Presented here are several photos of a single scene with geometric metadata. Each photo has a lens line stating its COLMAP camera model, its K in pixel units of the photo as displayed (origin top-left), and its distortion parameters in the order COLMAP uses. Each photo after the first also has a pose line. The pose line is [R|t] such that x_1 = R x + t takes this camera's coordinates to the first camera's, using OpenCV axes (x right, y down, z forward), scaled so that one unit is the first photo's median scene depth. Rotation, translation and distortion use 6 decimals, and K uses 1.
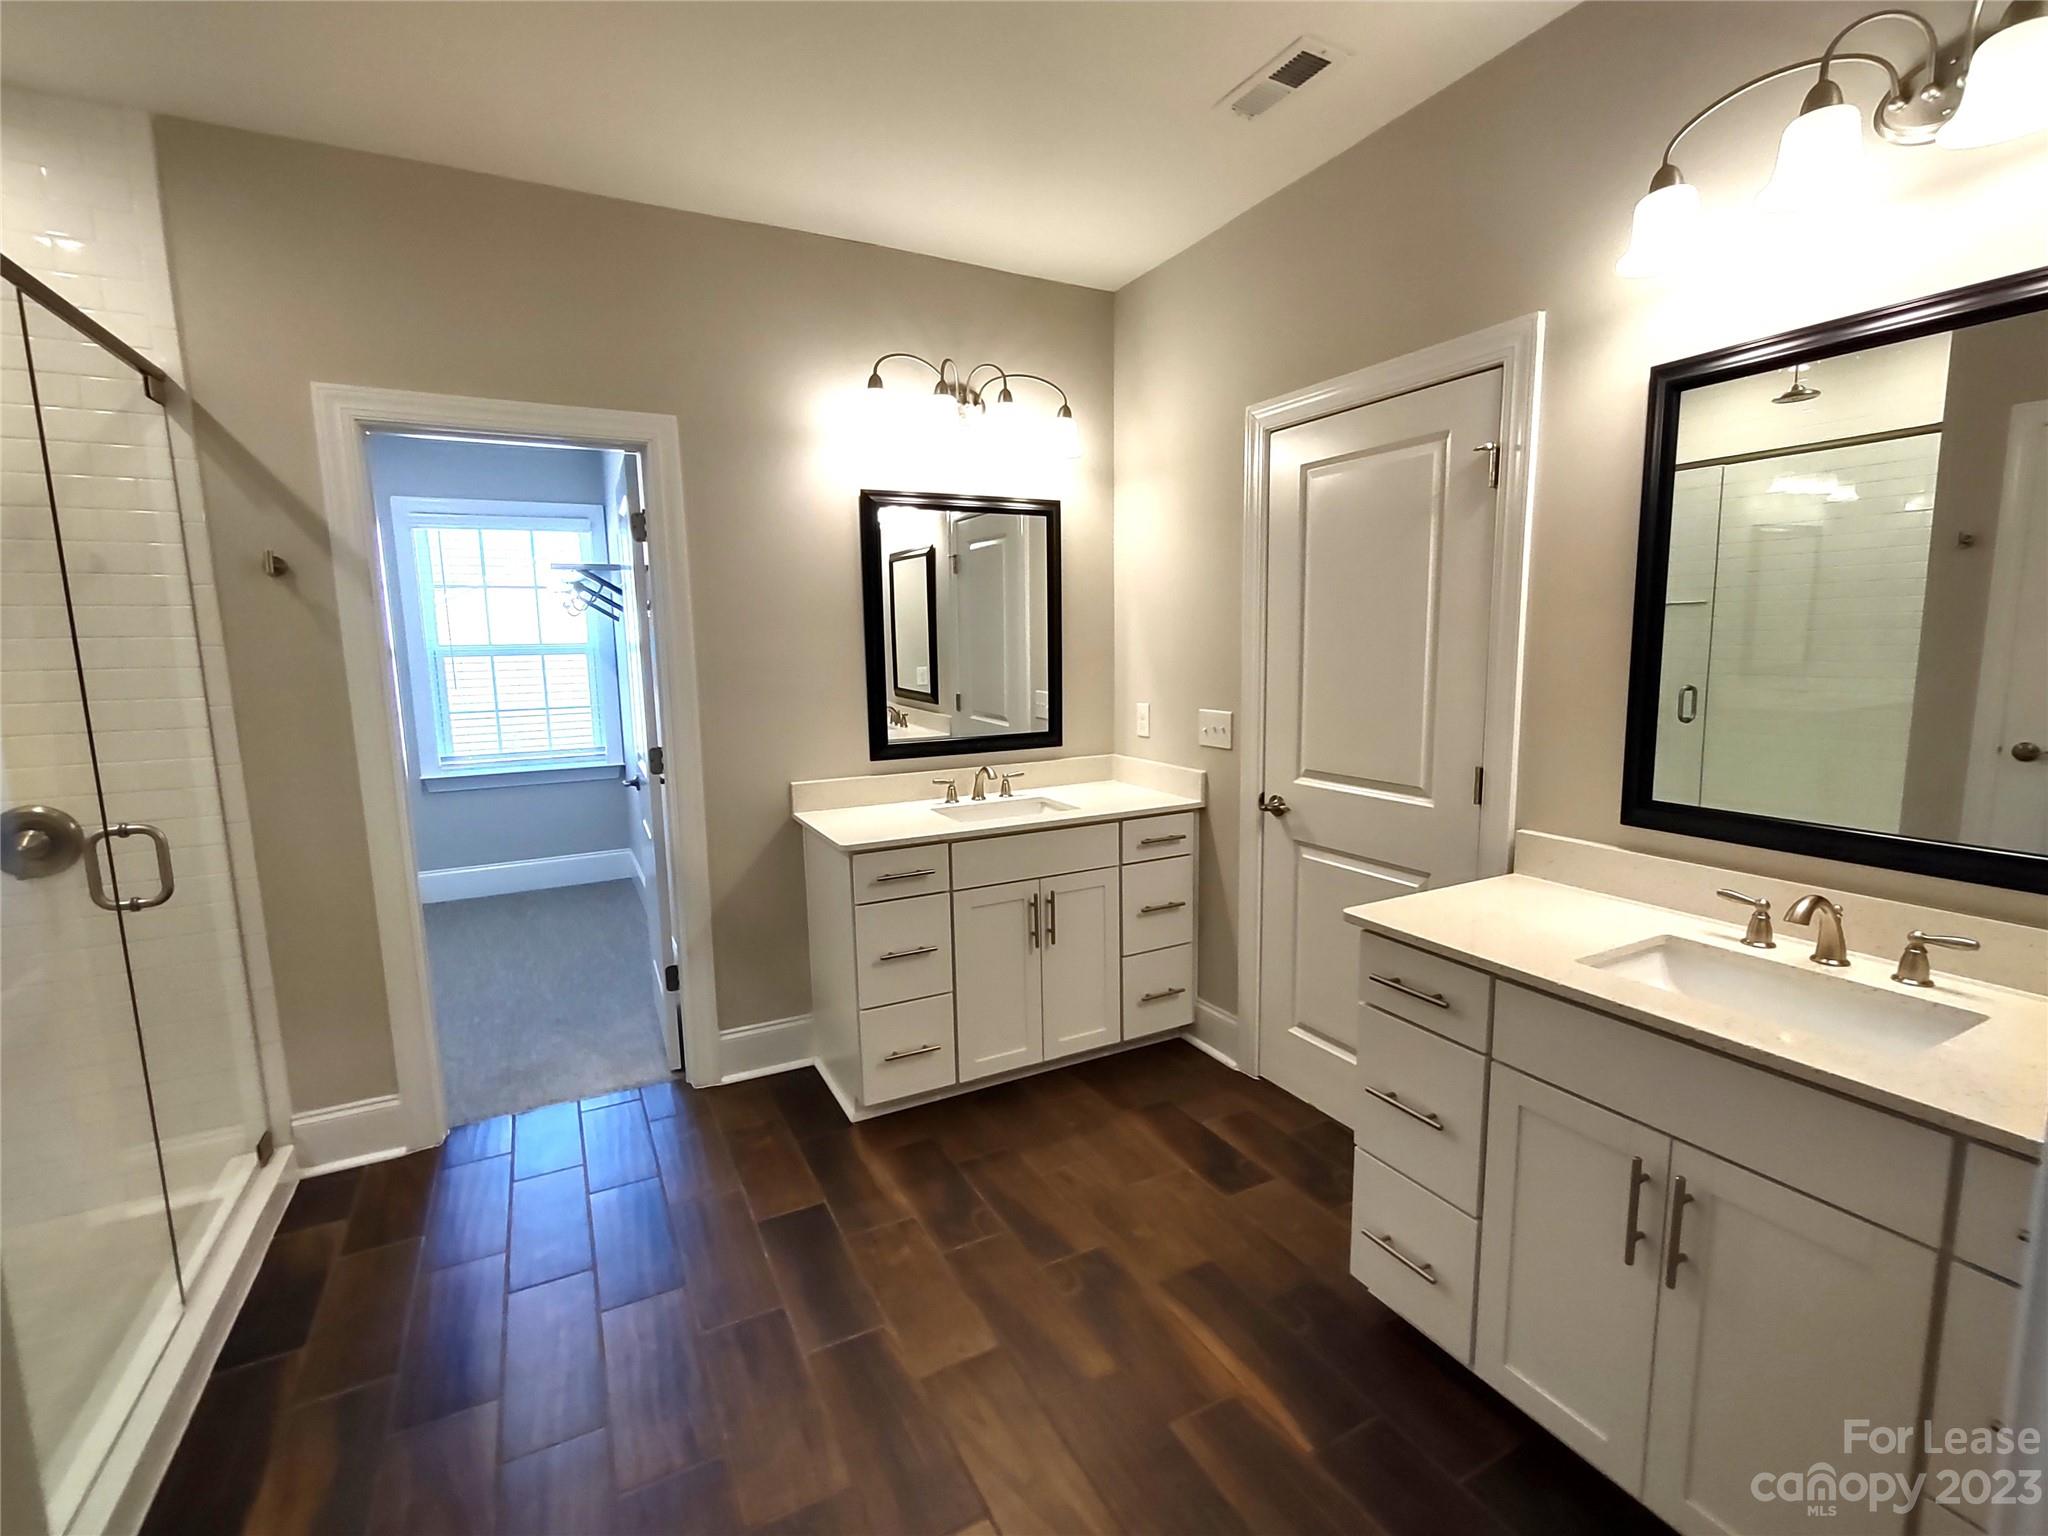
lens RADIAL K [[935.8, 0, 1033.3], [0, 935.8, 767.6], [0, 0, 1]] dist [-0.004696, 0.000860]
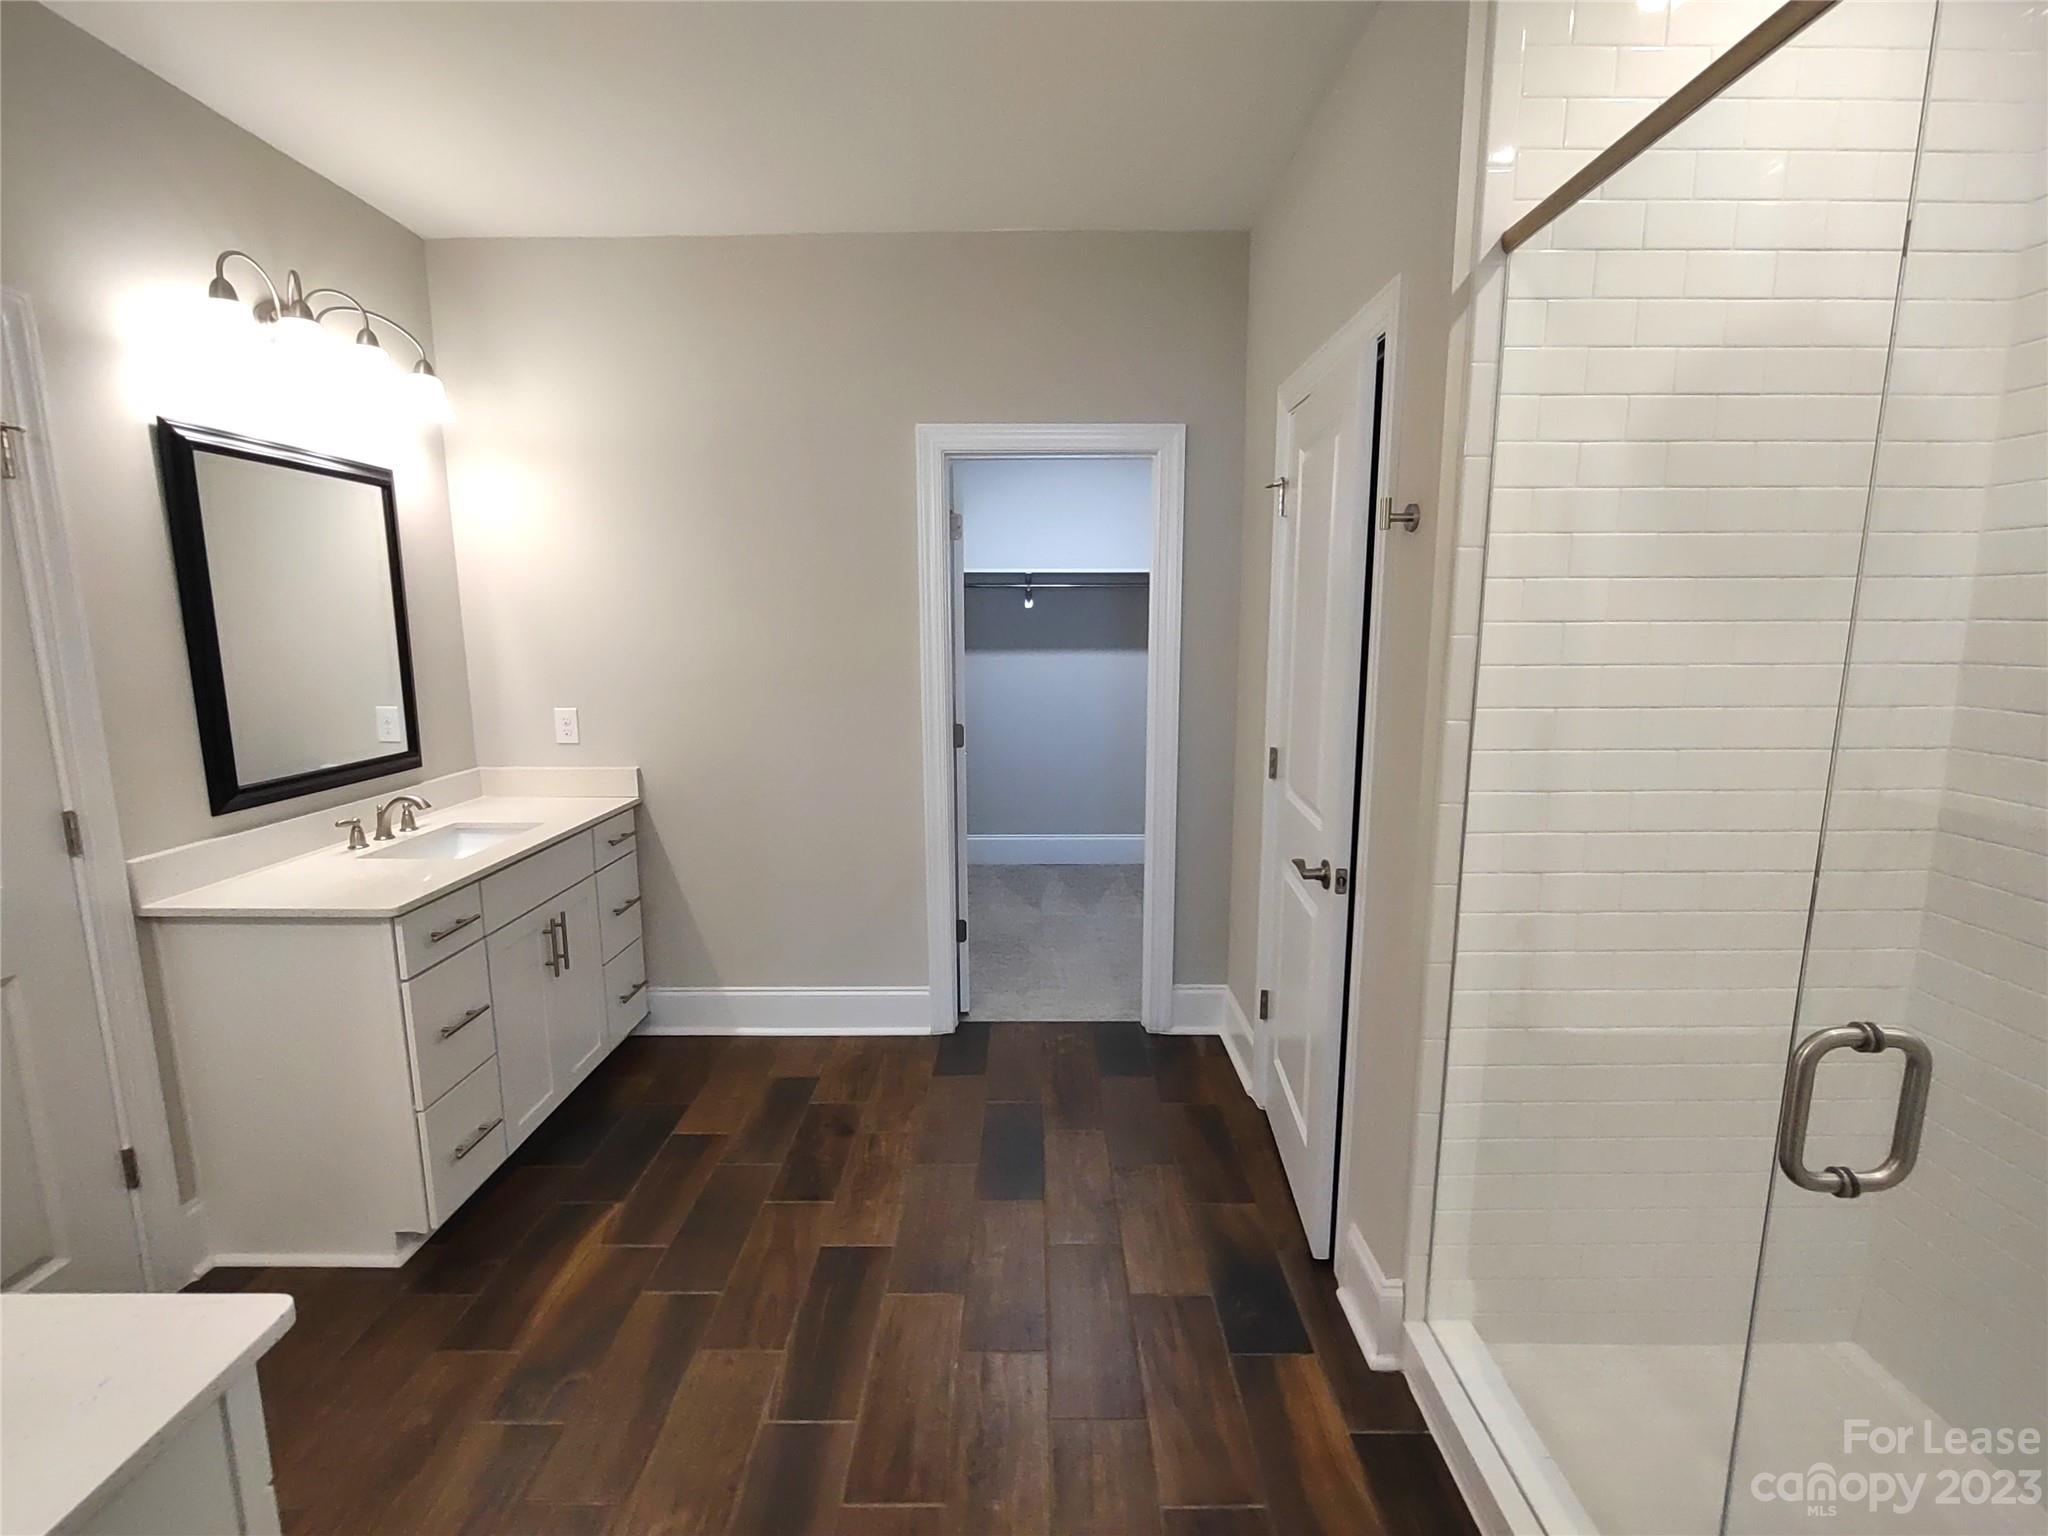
lens RADIAL K [[935.8, 0, 1033.3], [0, 935.8, 767.6], [0, 0, 1]] dist [-0.004696, 0.000860]
pose [[-0.884601, -0.046114, 0.464063, -0.798299], [0.088378, 0.960489, 0.263912, -0.215602], [-0.457898, 0.274470, -0.845574, 1.526739]]
